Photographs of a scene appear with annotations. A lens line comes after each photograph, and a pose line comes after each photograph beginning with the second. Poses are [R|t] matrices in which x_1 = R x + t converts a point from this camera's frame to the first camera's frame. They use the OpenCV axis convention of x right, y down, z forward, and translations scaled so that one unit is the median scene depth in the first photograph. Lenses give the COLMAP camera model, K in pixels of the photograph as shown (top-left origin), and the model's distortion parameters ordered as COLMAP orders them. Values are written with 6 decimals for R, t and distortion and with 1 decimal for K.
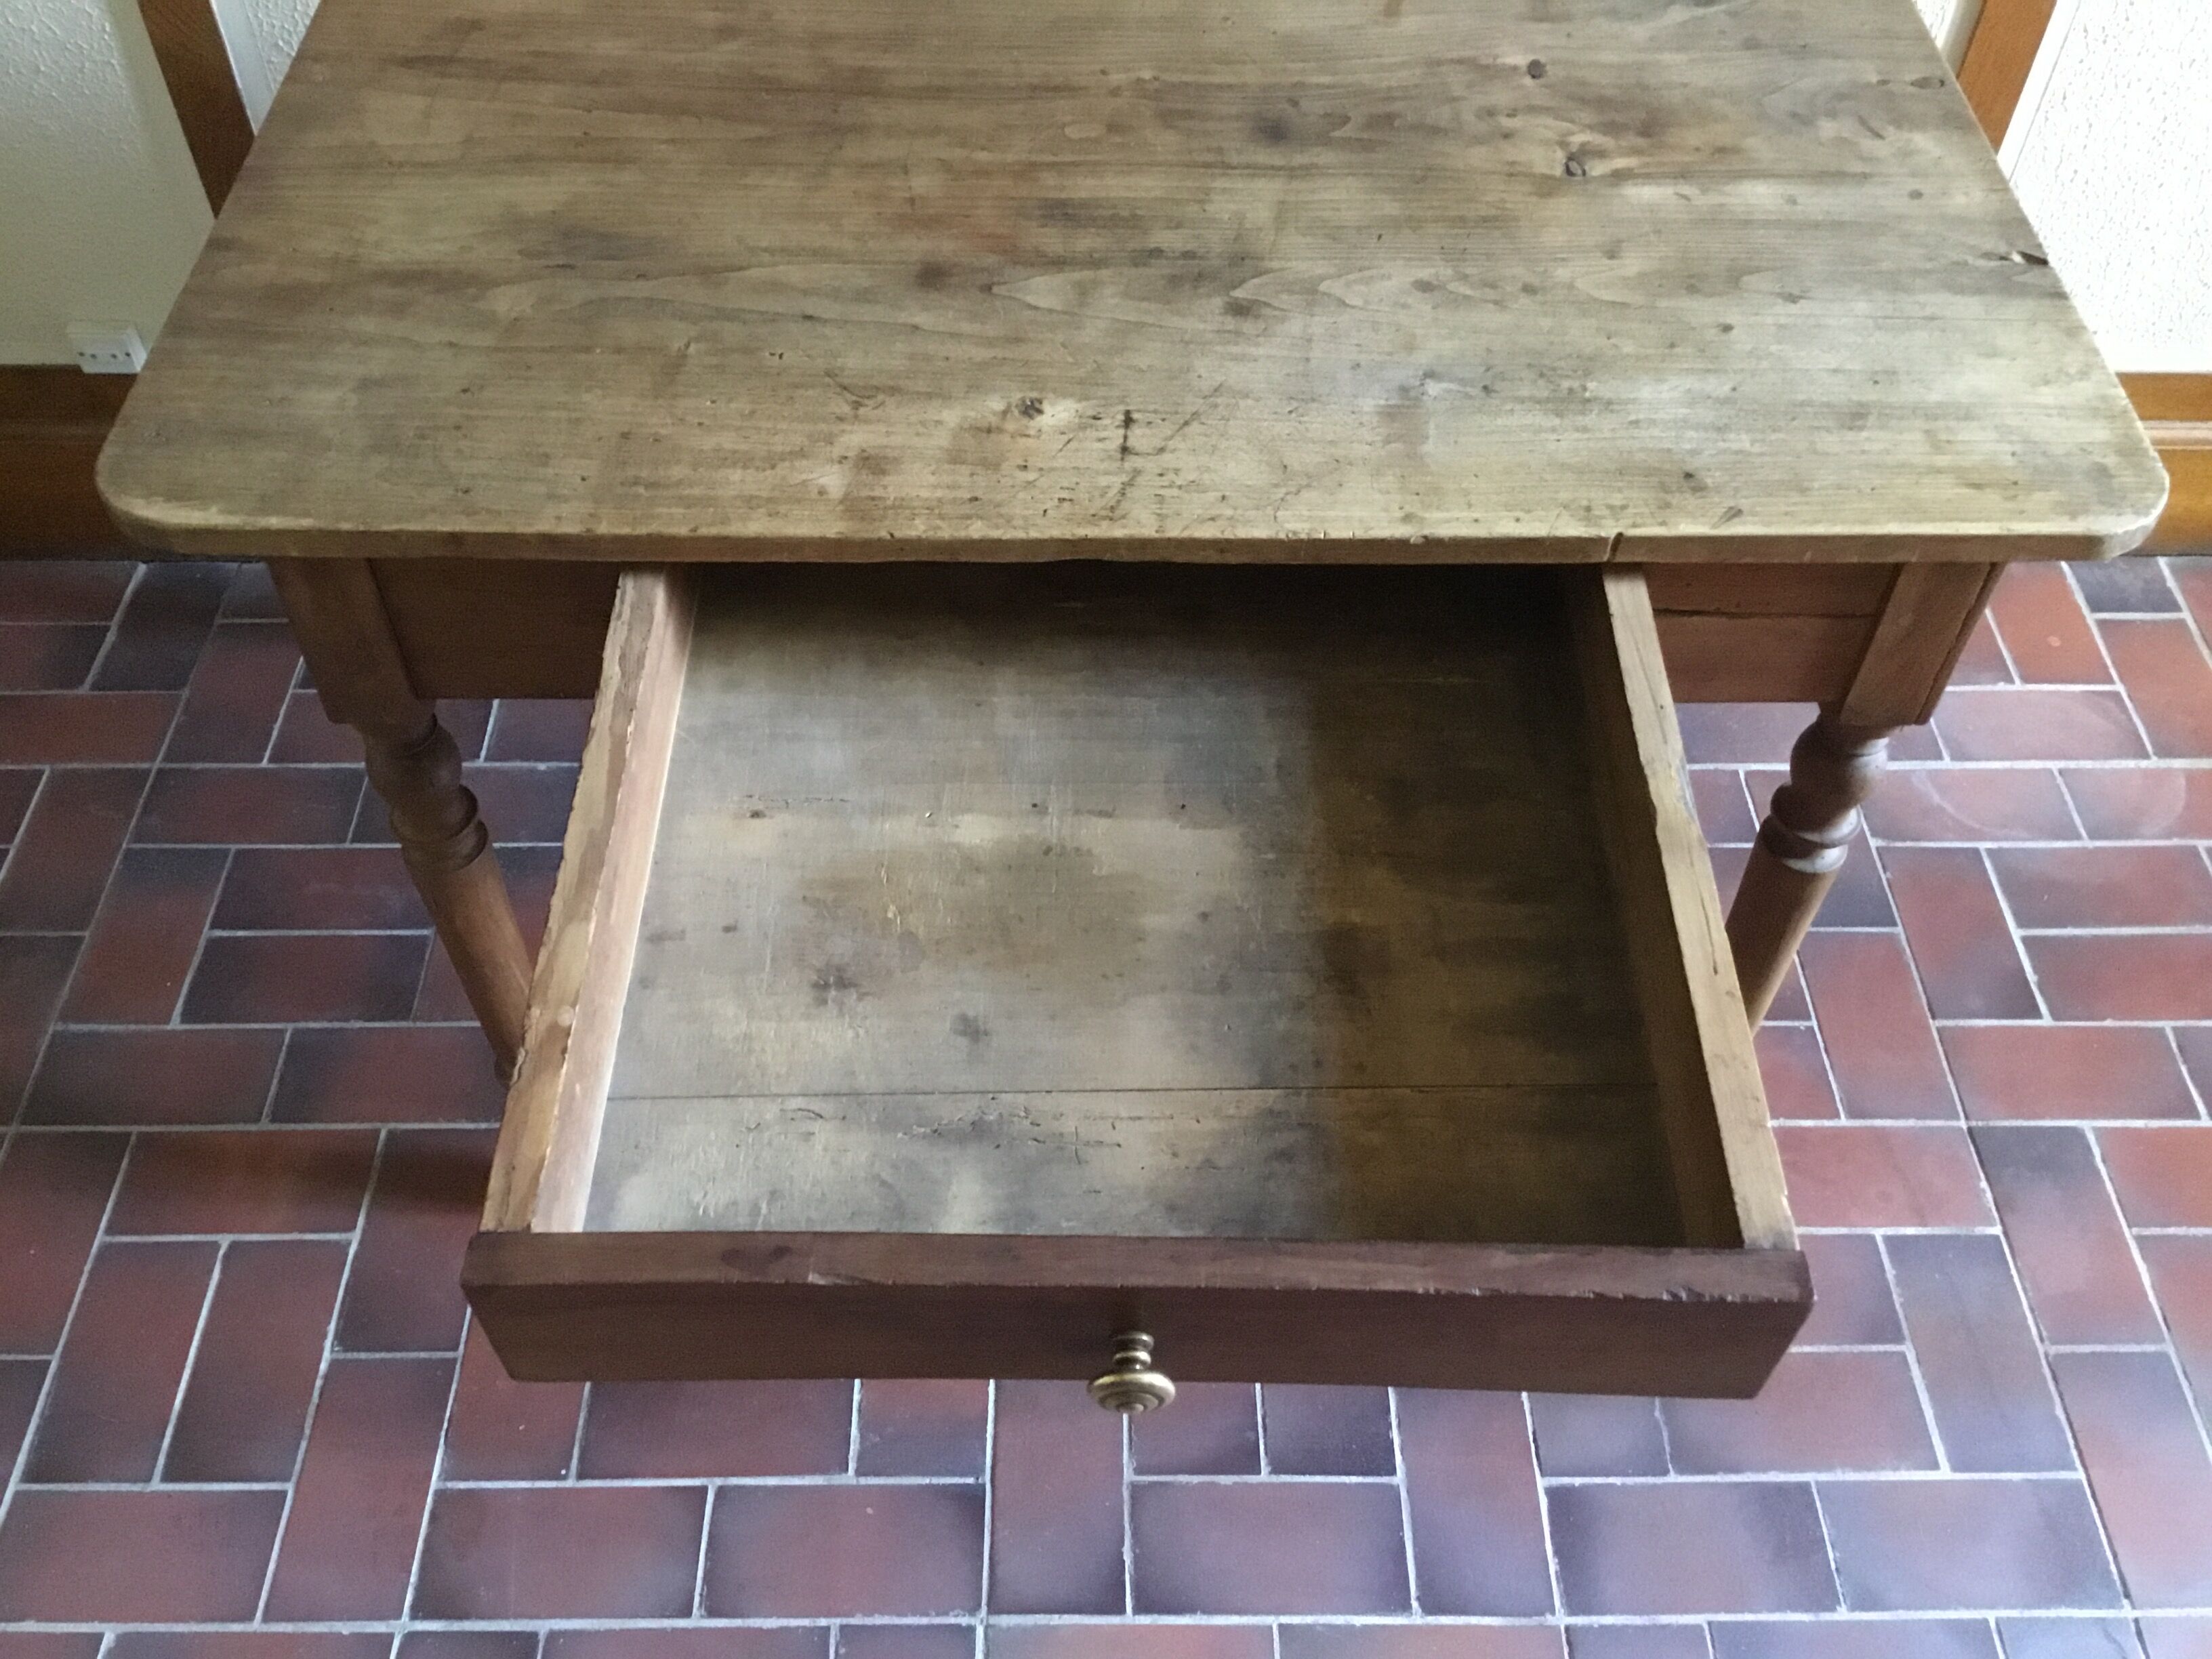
lens RADIAL K [[1973.0, 0, 1104.3], [0, 1973.0, 839.5], [0, 0, 1]] dist [0.138462, -0.280422]
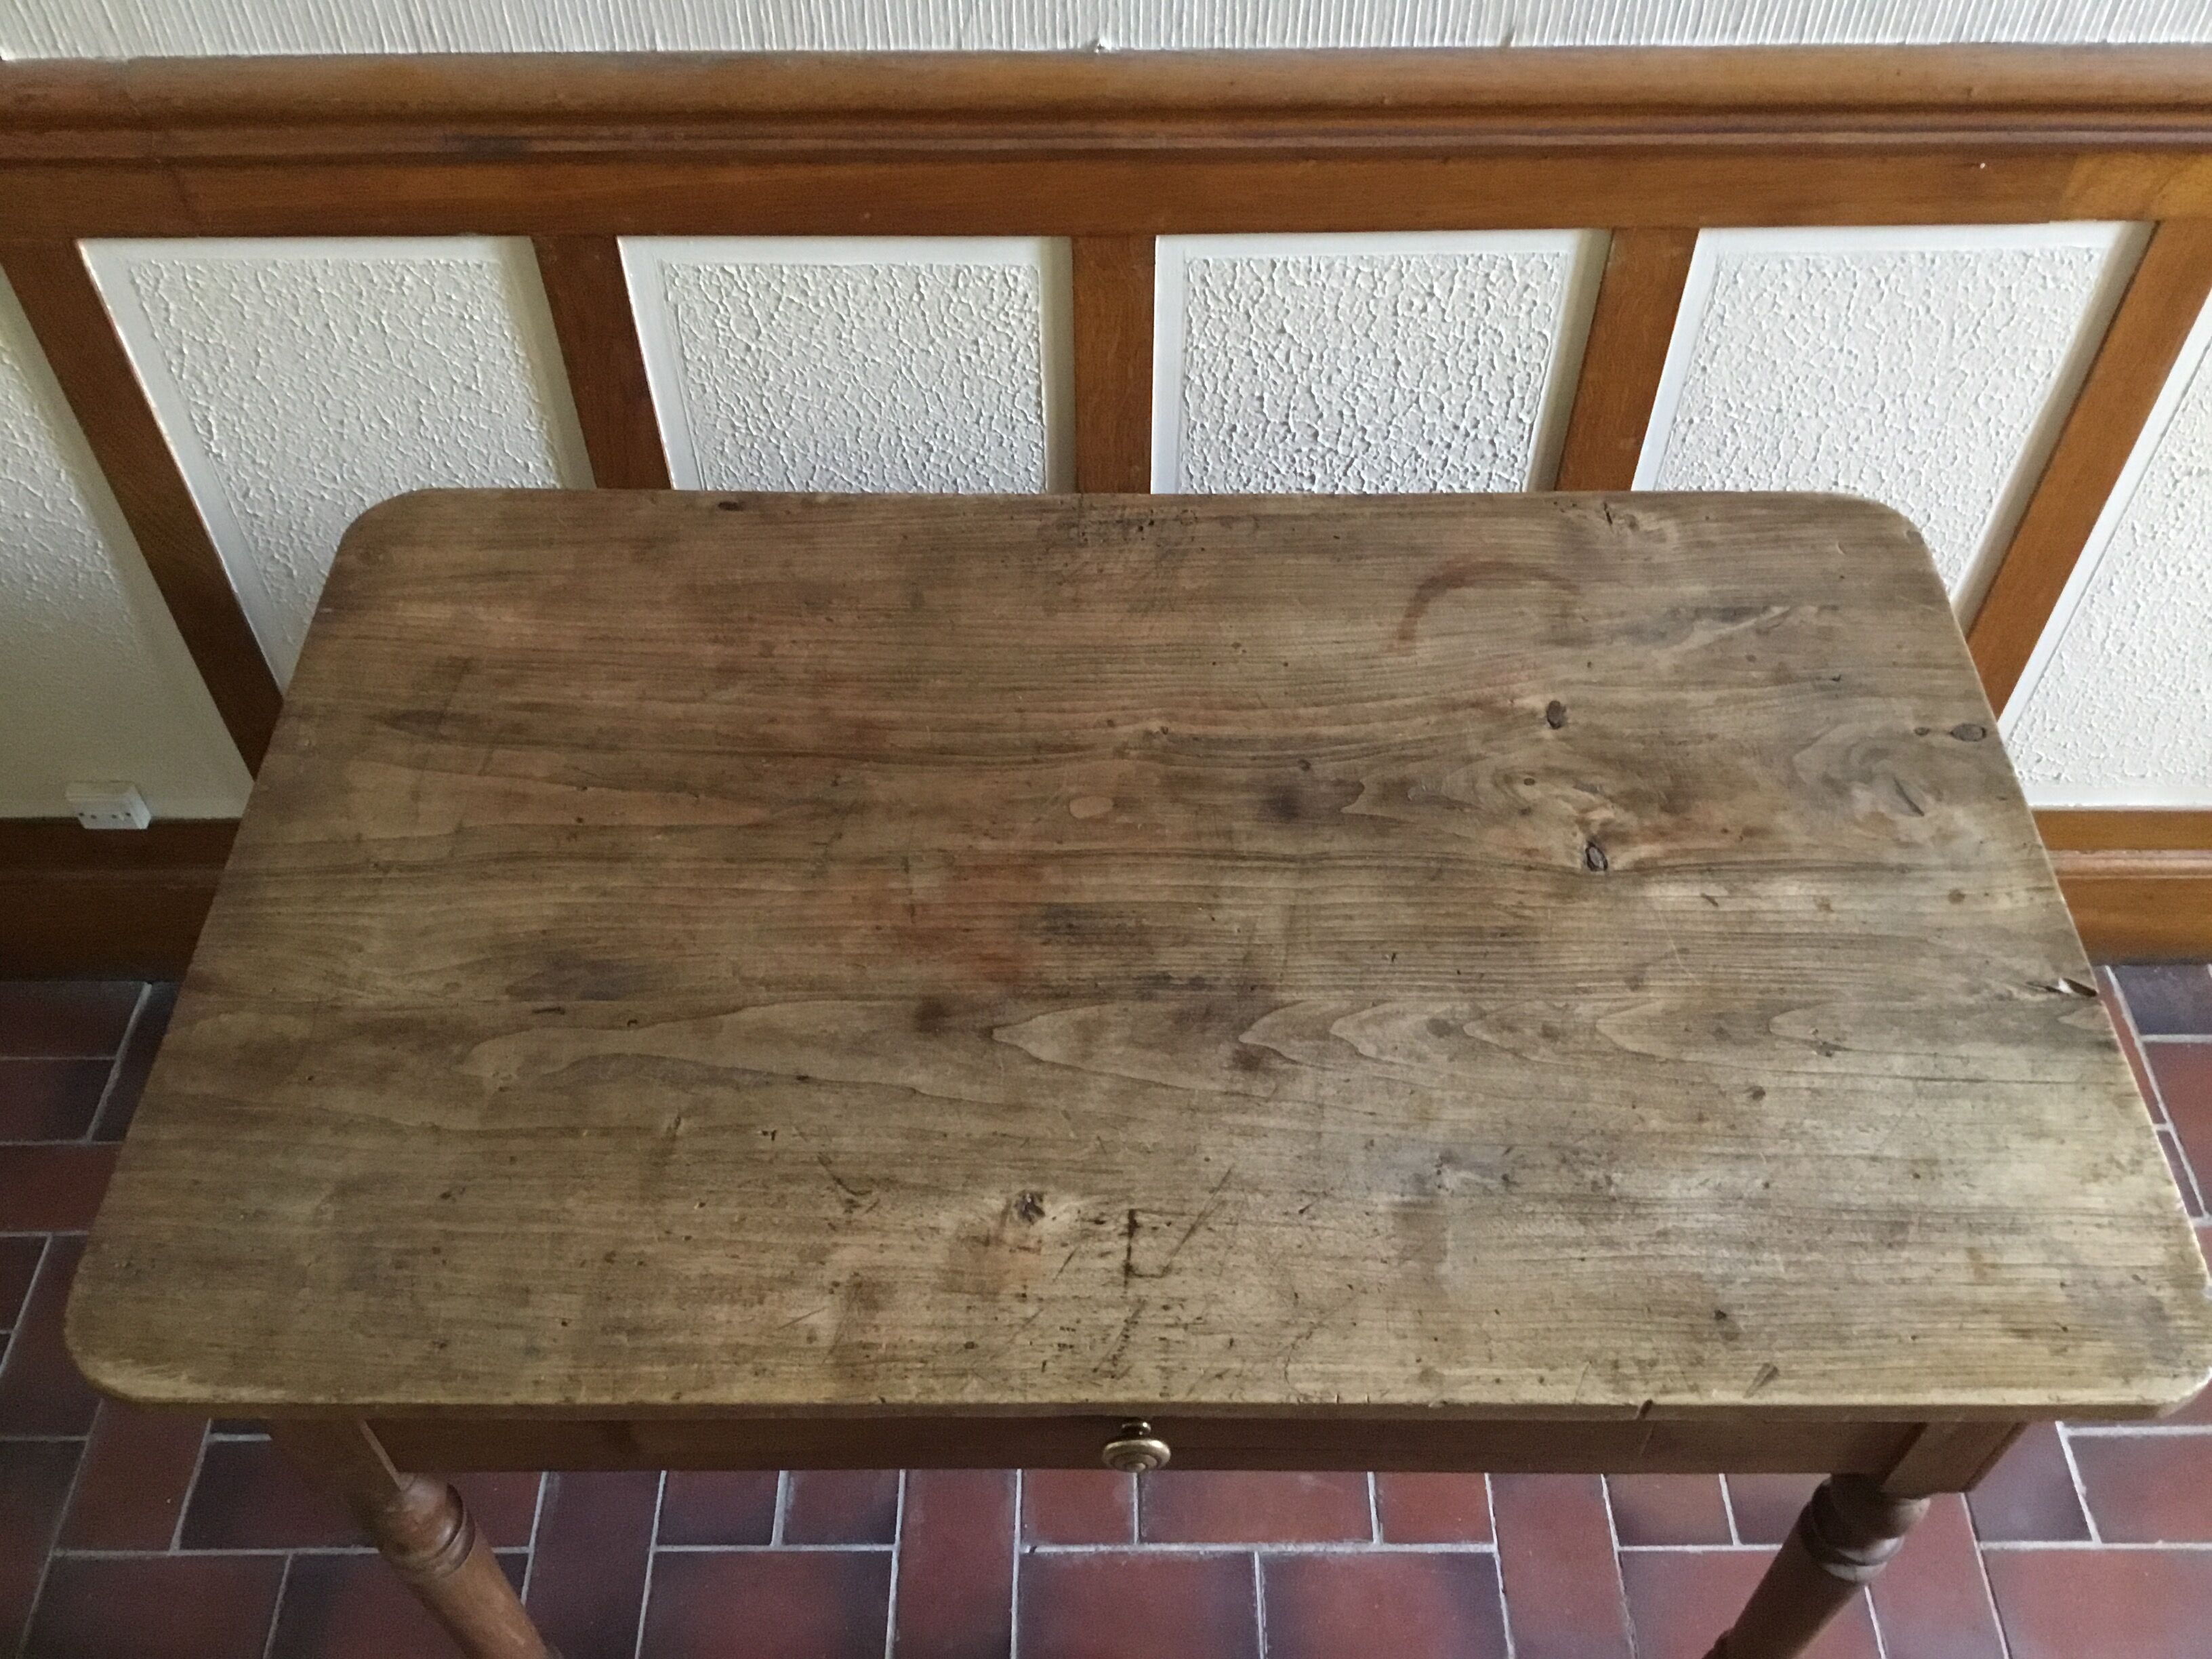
lens RADIAL K [[1978.4, 0, 1106.0], [0, 1978.4, 829.5], [0, 0, 1]] dist [0.122927, -0.235542]
pose [[0.999852, -0.004158, -0.016668, 0.015152], [0.004153, 0.999991, -0.000319, -0.377751], [0.016669, 0.000249, 0.999861, 0.036427]]
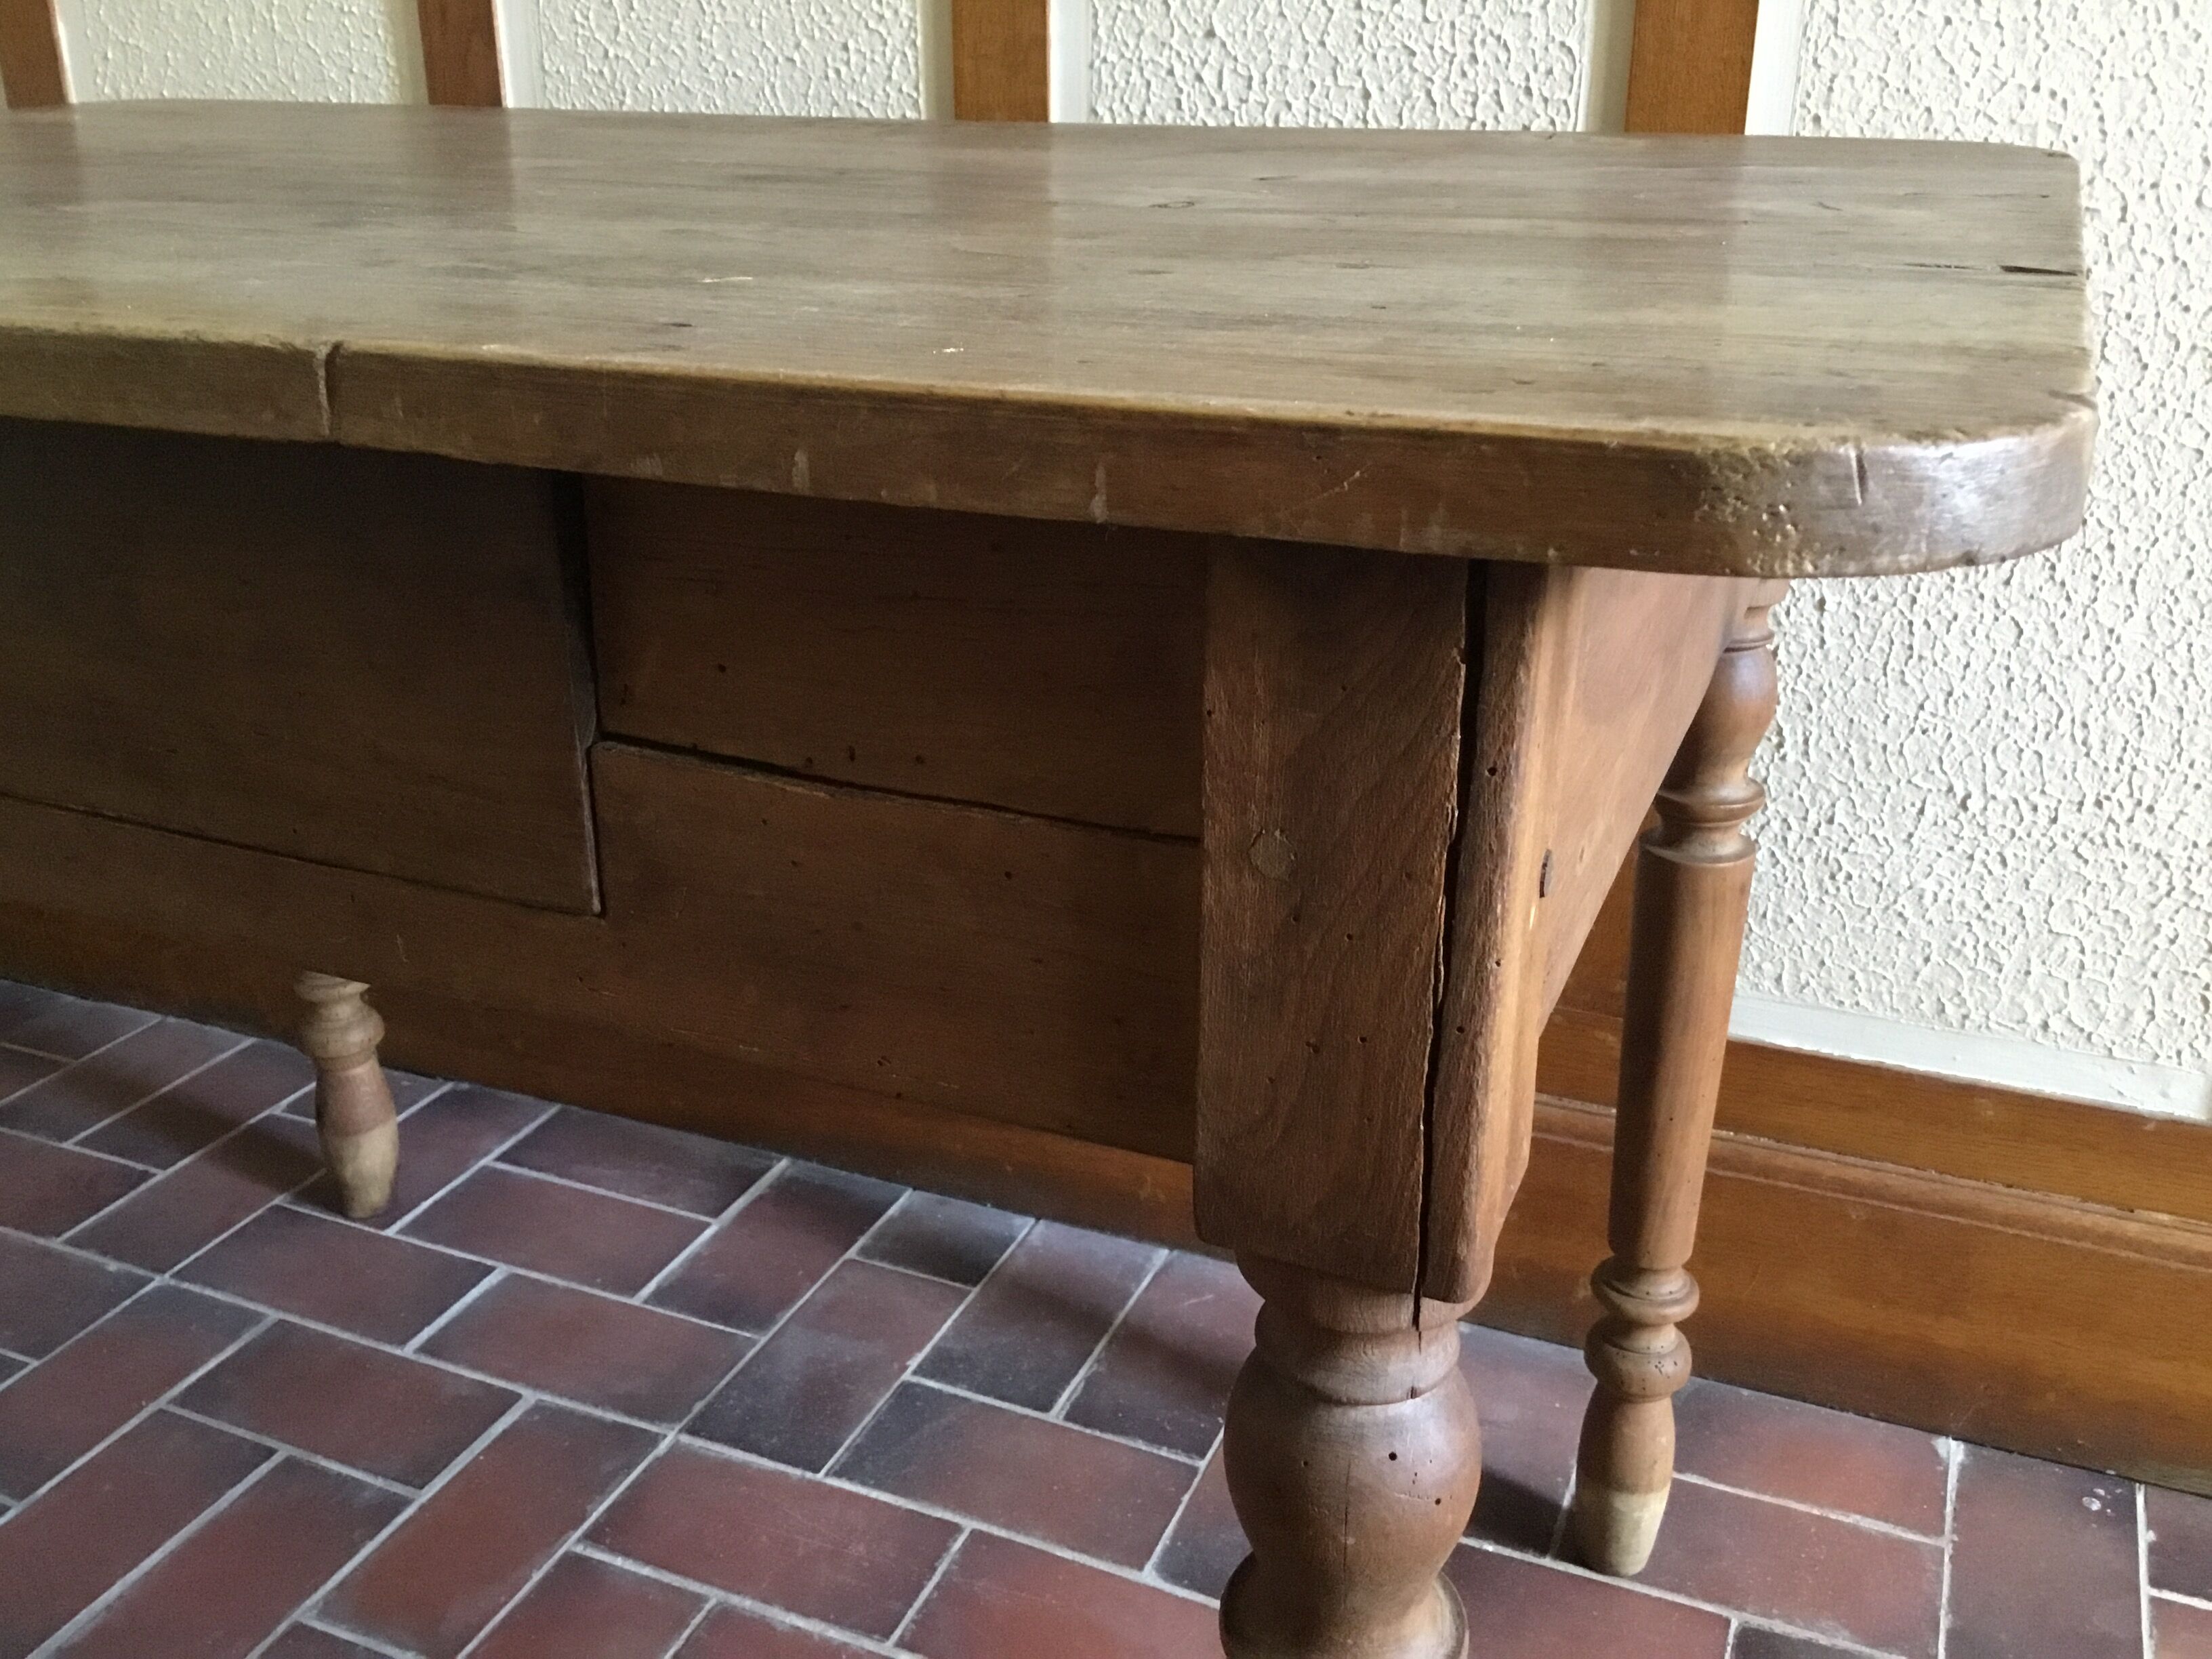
lens RADIAL K [[2009.9, 0, 1106.0], [0, 2009.9, 829.5], [0, 0, 1]] dist [0.004843, -0.014002]
pose [[0.916224, 0.139698, -0.375523, 0.469008], [-0.298462, 0.863259, -0.407068, 0.024775], [0.267307, 0.485045, 0.832634, 0.694959]]
